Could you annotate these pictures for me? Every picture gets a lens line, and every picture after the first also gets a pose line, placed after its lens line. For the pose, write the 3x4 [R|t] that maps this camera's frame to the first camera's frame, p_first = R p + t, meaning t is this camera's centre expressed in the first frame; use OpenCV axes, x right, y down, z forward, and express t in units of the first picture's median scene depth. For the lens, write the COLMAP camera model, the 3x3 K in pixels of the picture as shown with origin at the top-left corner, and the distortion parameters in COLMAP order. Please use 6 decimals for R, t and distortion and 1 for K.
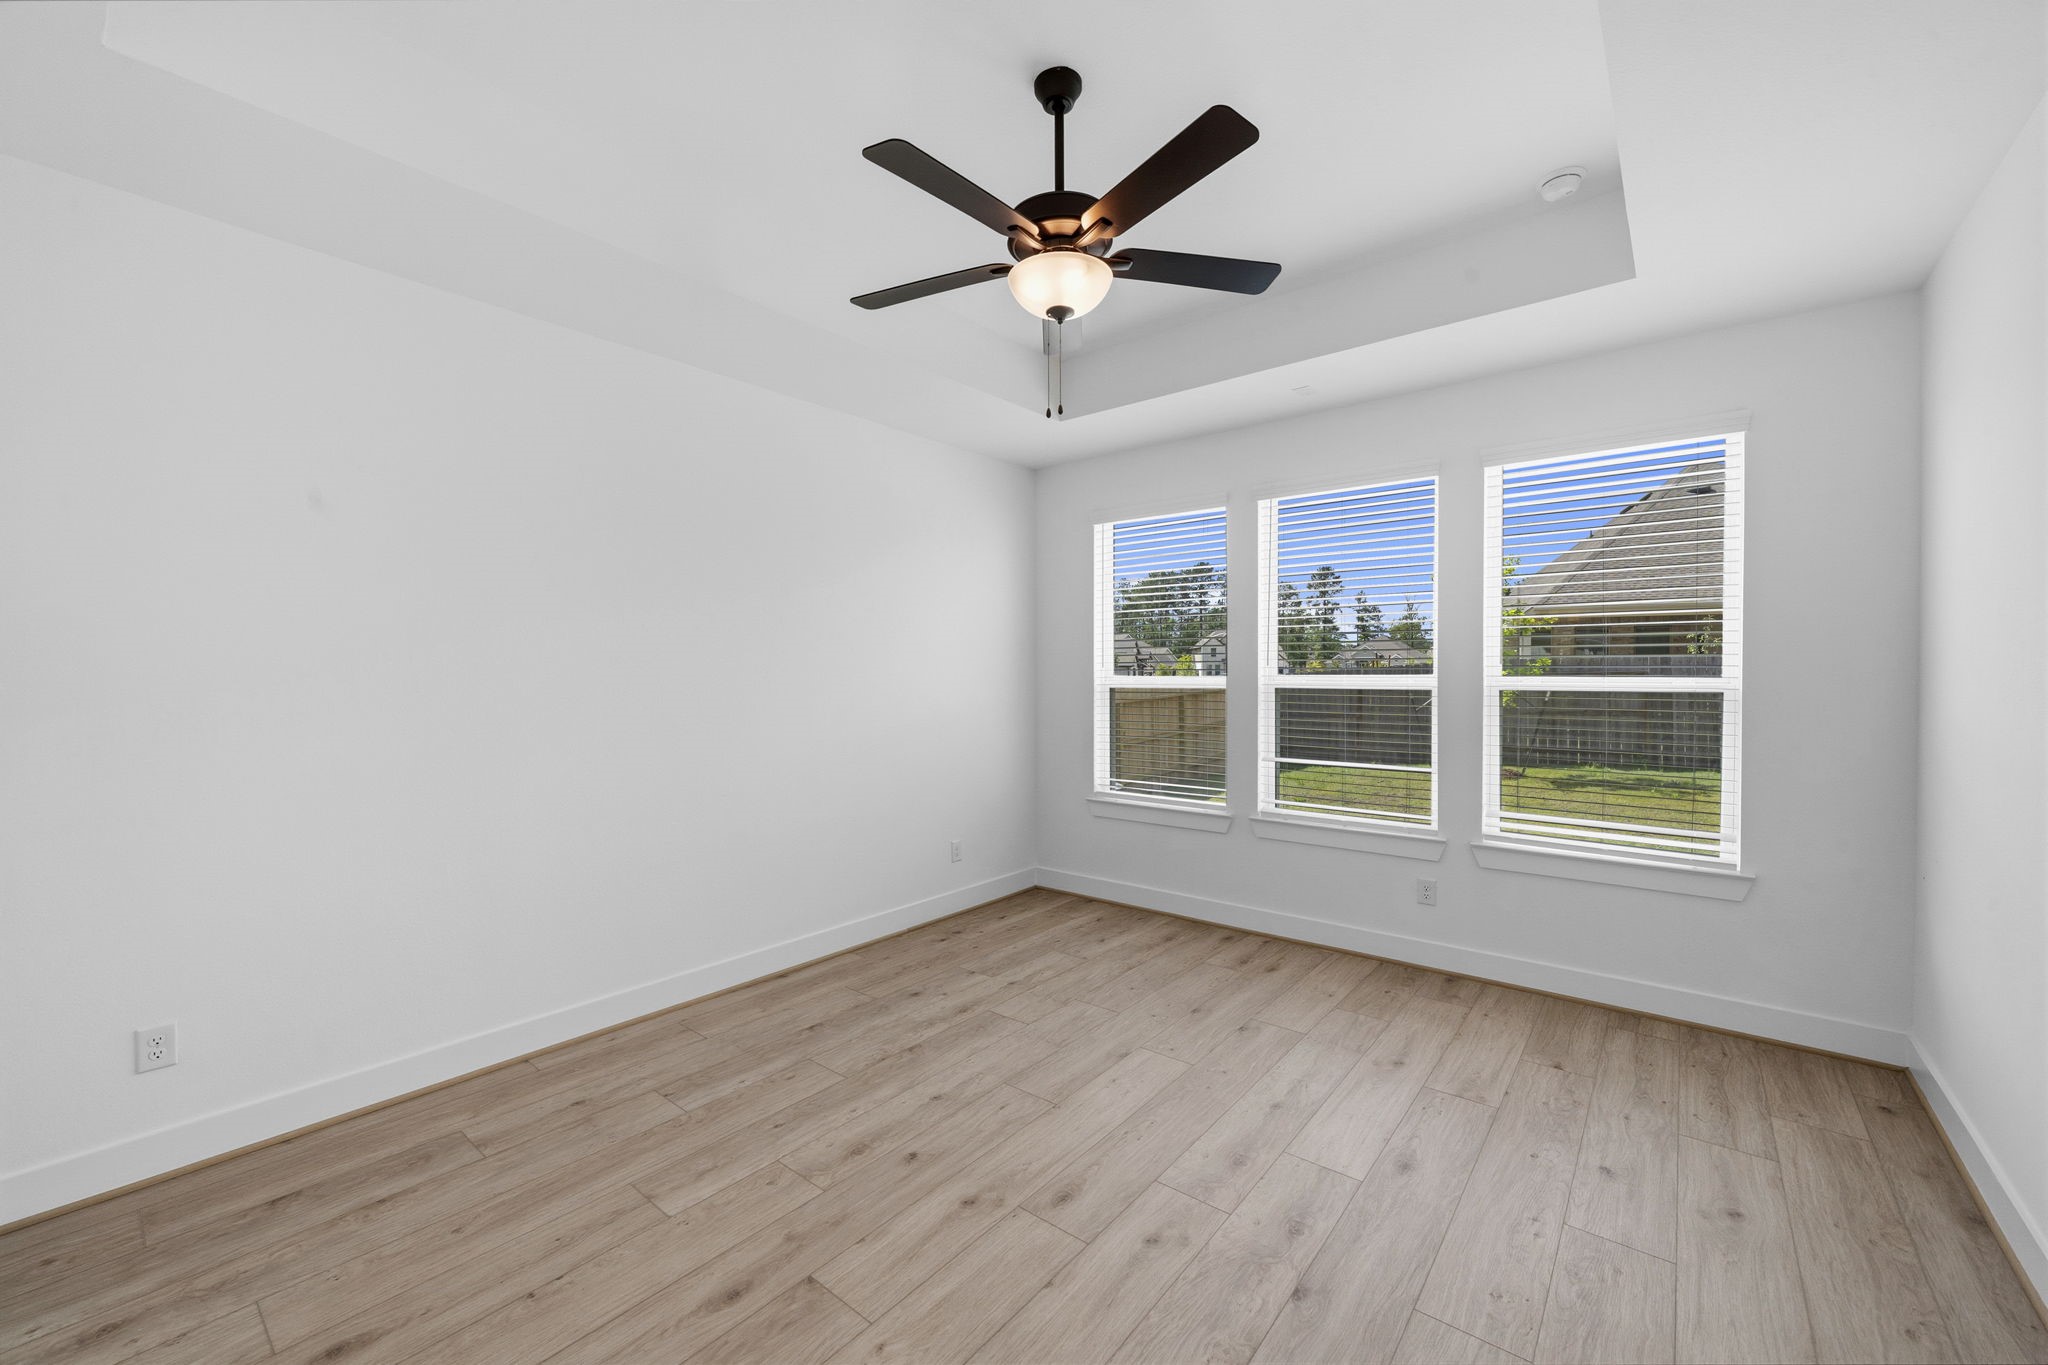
lens RADIAL K [[785.6, 0, 1033.7], [0, 785.6, 676.0], [0, 0, 1]] dist [-0.000916, 0.000046]
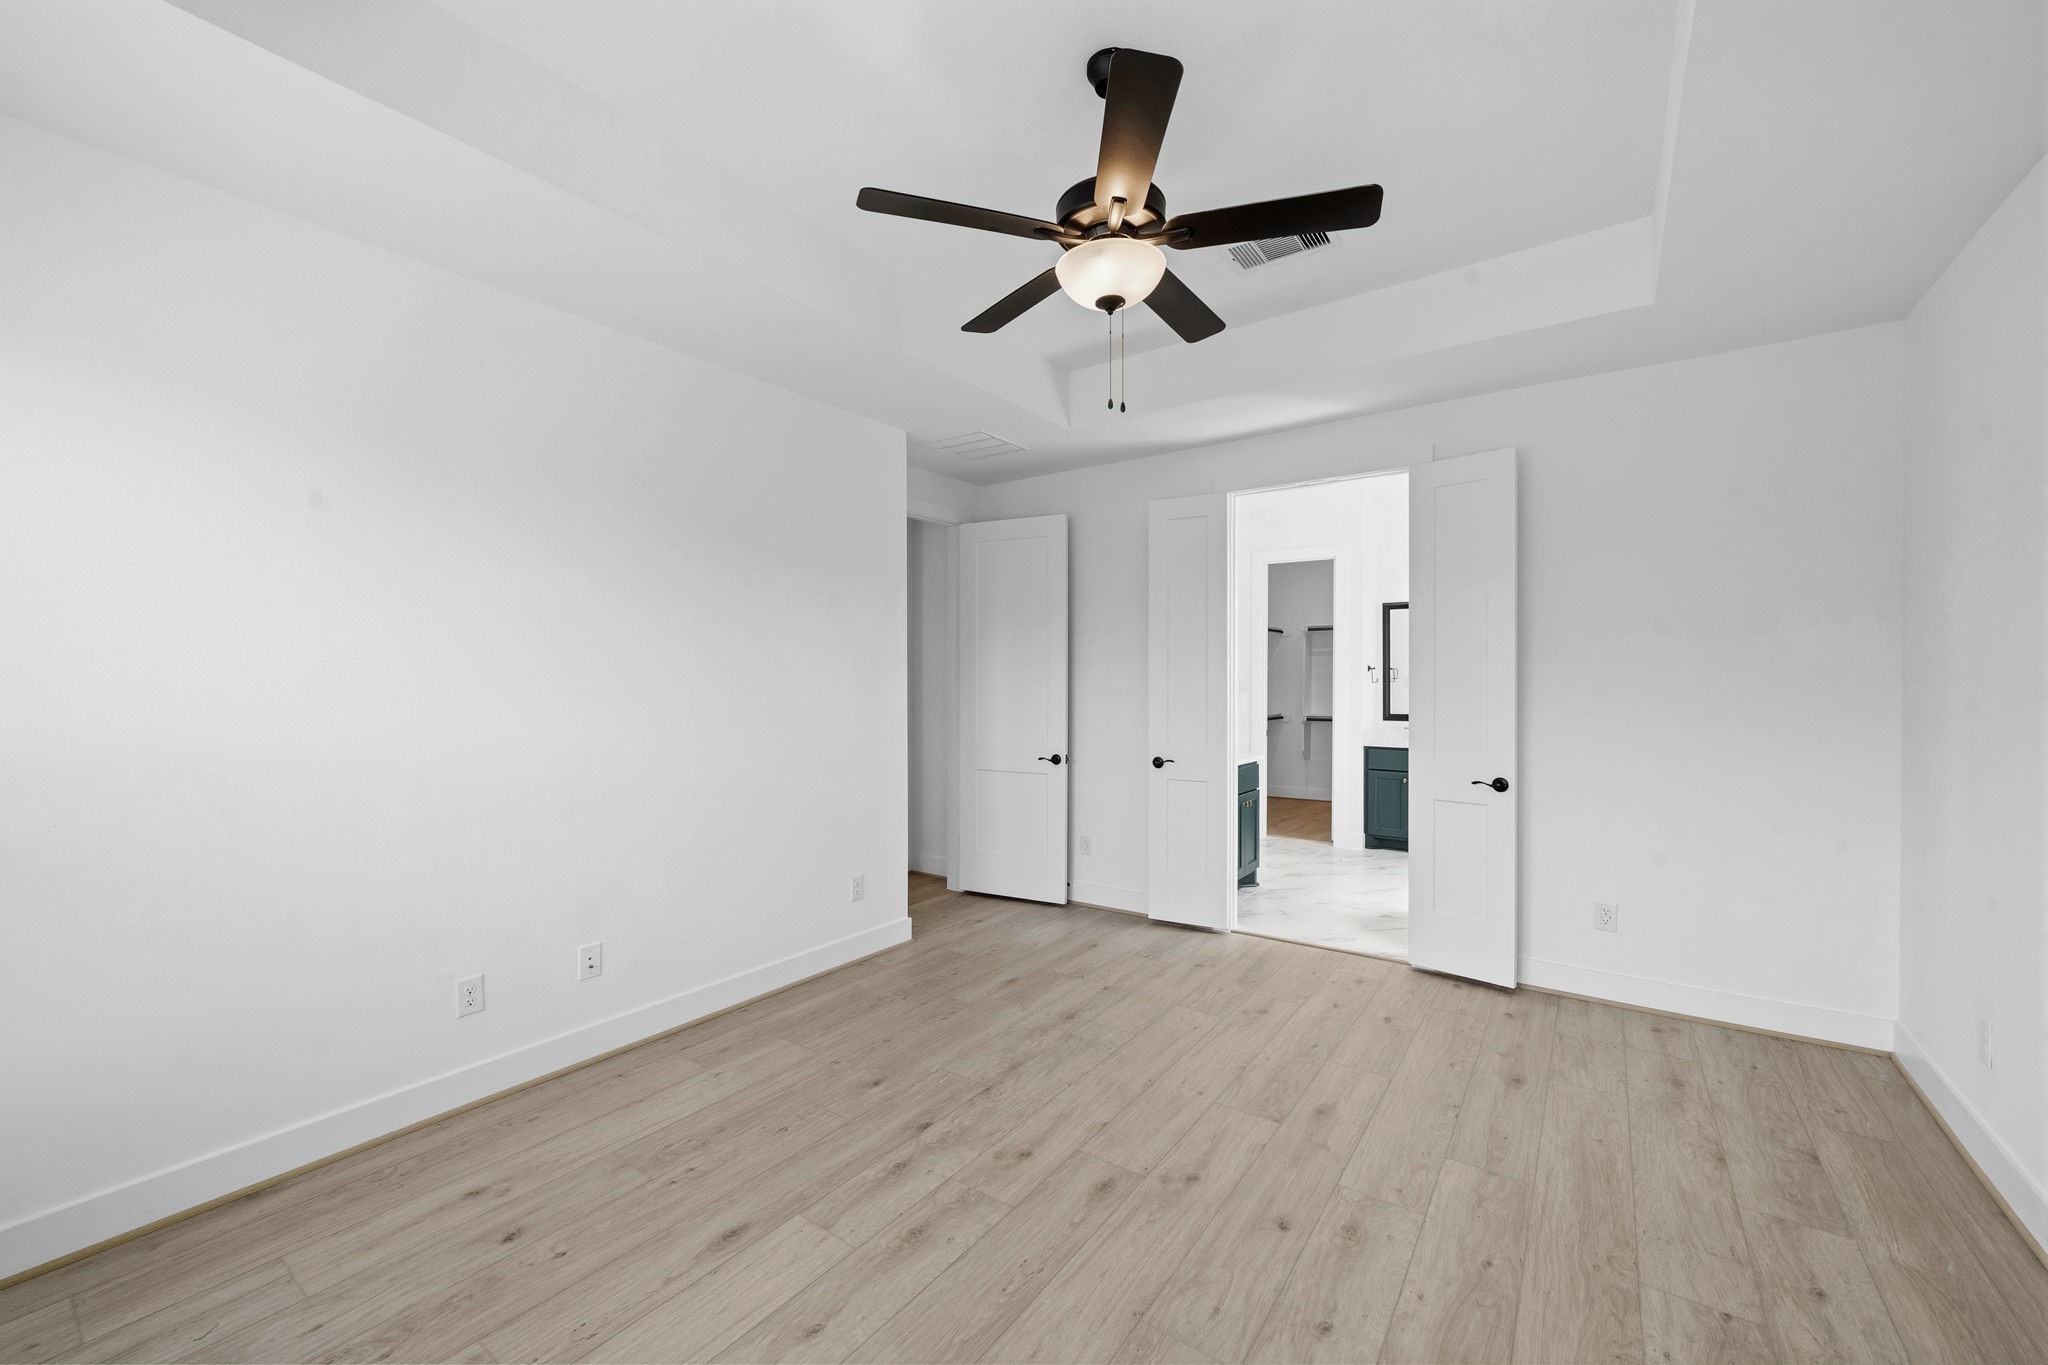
lens RADIAL K [[785.6, 0, 1023.3], [0, 785.6, 683.3], [0, 0, 1]] dist [-0.000916, 0.000046]
pose [[-0.998548, 0.004690, -0.053664, 0.195366], [0.004137, 0.999937, 0.010417, -0.011026], [0.053710, 0.010180, -0.998505, 1.993783]]
